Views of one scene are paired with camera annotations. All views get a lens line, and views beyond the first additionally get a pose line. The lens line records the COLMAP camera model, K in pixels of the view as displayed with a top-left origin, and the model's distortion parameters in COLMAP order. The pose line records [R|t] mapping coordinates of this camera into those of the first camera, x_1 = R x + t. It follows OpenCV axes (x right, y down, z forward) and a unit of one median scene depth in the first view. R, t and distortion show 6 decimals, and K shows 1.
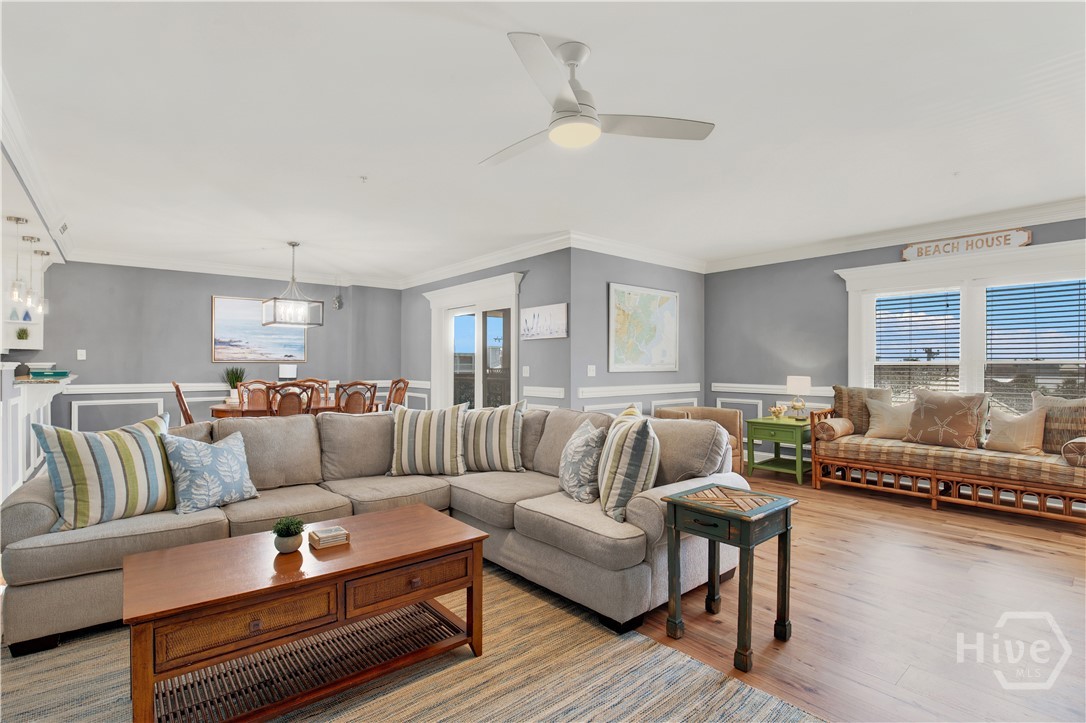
lens RADIAL K [[501.2, 0, 545.0], [0, 501.2, 365.2], [0, 0, 1]] dist [-0.022894, 0.006108]
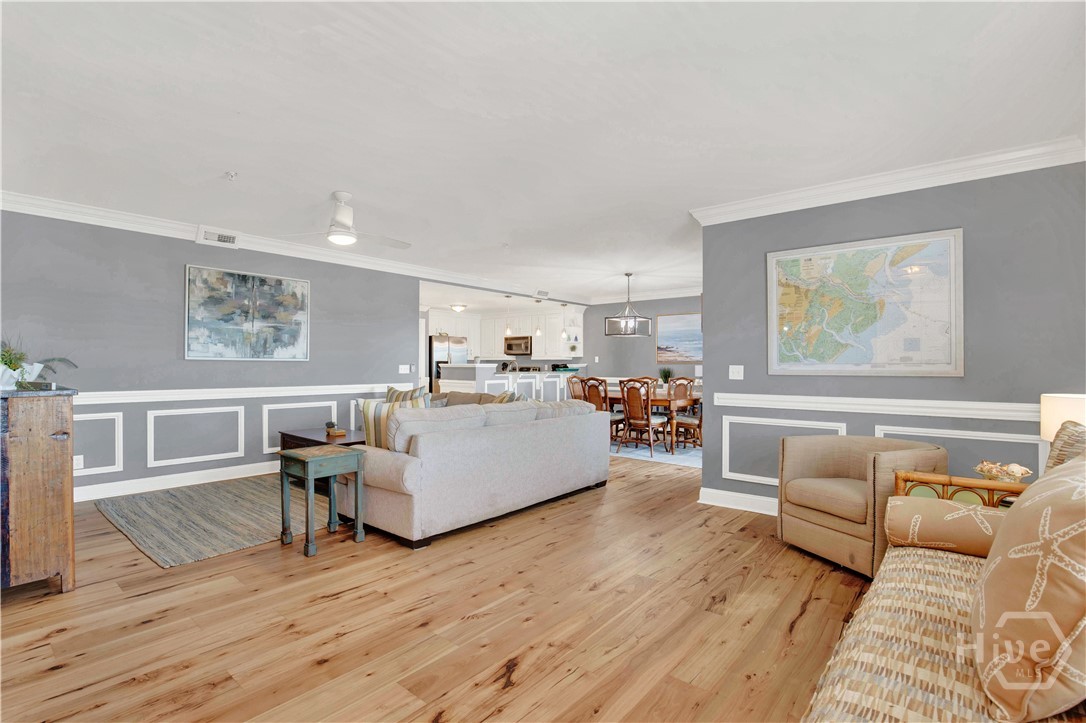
lens RADIAL K [[505.4, 0, 547.5], [0, 505.4, 360.6], [0, 0, 1]] dist [-0.034970, 0.000315]
pose [[0.186541, -0.010006, -0.982396, 0.873935], [-0.003152, 0.999937, -0.010784, 0.002392], [0.982442, 0.005108, 0.186498, 0.606714]]
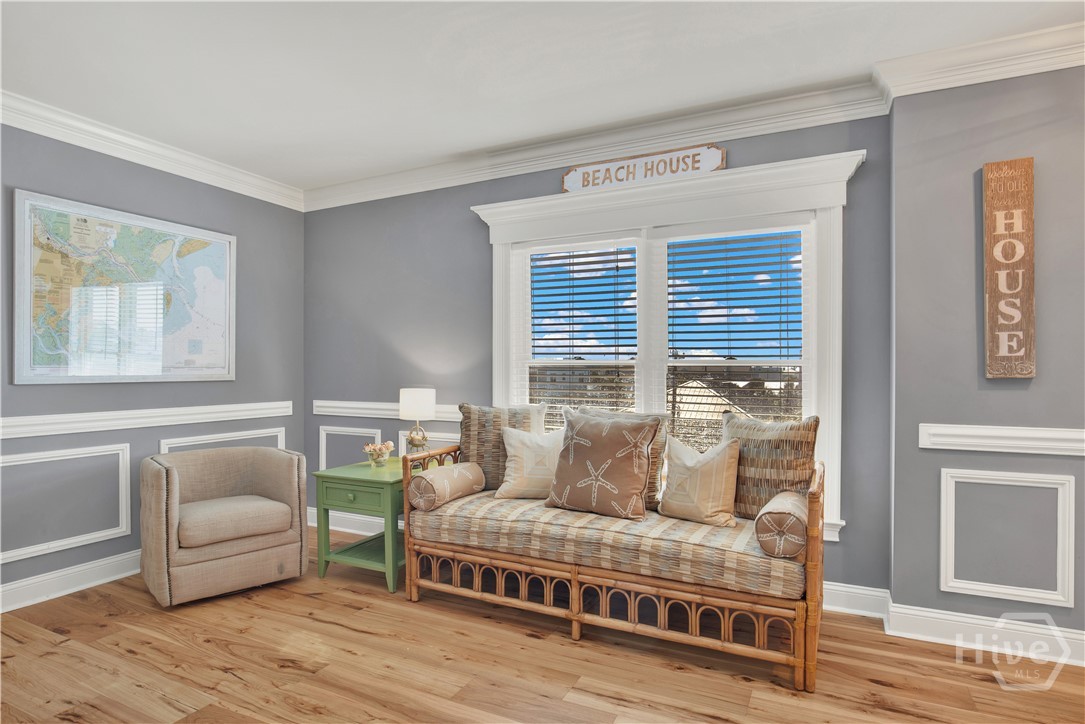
lens RADIAL K [[601.0, 0, 544.6], [0, 601.0, 374.4], [0, 0, 1]] dist [-0.000022, 0.000042]
pose [[0.910542, -0.004752, 0.413390, 0.404371], [0.001715, 0.999969, 0.007718, 0.001442], [-0.413414, -0.006319, 0.910521, 0.352593]]
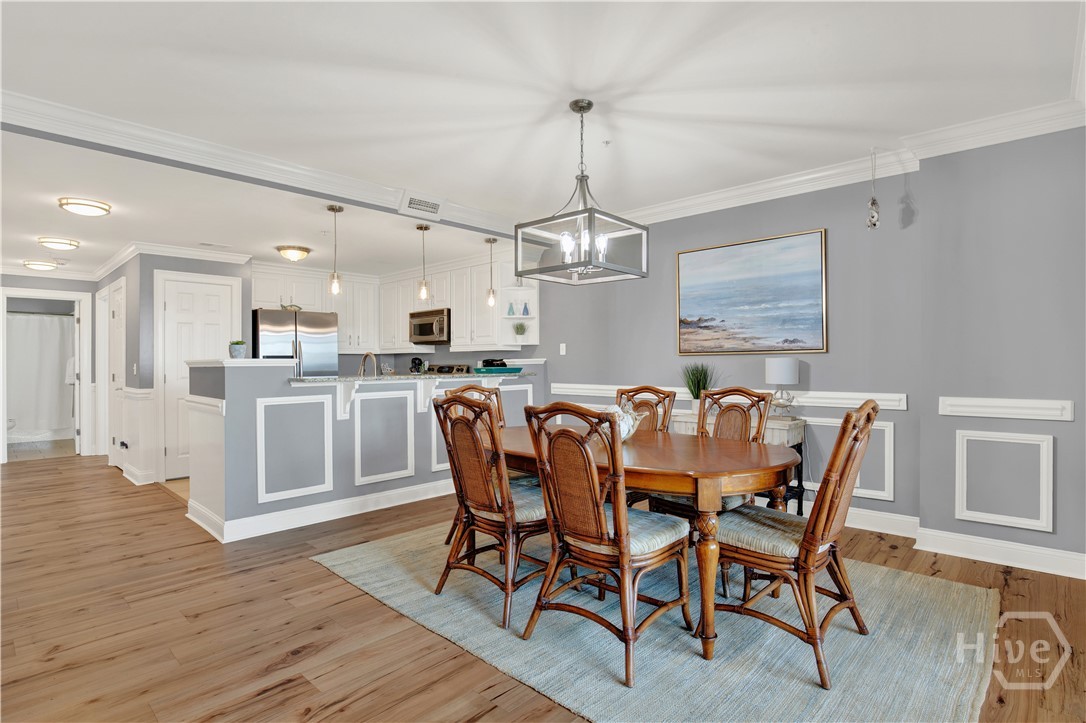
lens RADIAL K [[543.6, 0, 543.0], [0, 543.6, 361.5], [0, 0, 1]] dist [-0.022710, -0.000094]
pose [[0.113397, -0.004415, -0.993540, 0.008313], [0.005891, 0.999976, -0.003771, 0.004587], [0.993532, -0.005425, 0.113420, 1.018522]]
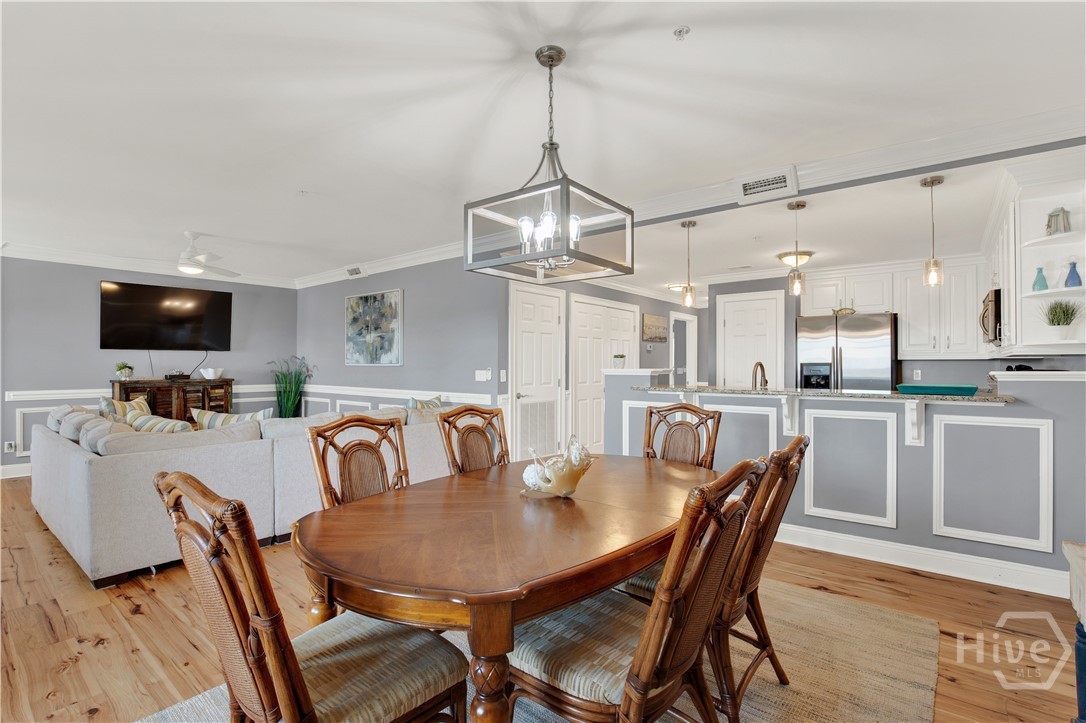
lens RADIAL K [[505.4, 0, 547.5], [0, 505.4, 360.6], [0, 0, 1]] dist [-0.034970, 0.000315]
pose [[-0.980640, -0.004882, -0.195756, -0.477512], [-0.003023, 0.999947, -0.009791, -0.009220], [0.195794, -0.009009, -0.980604, 1.538655]]
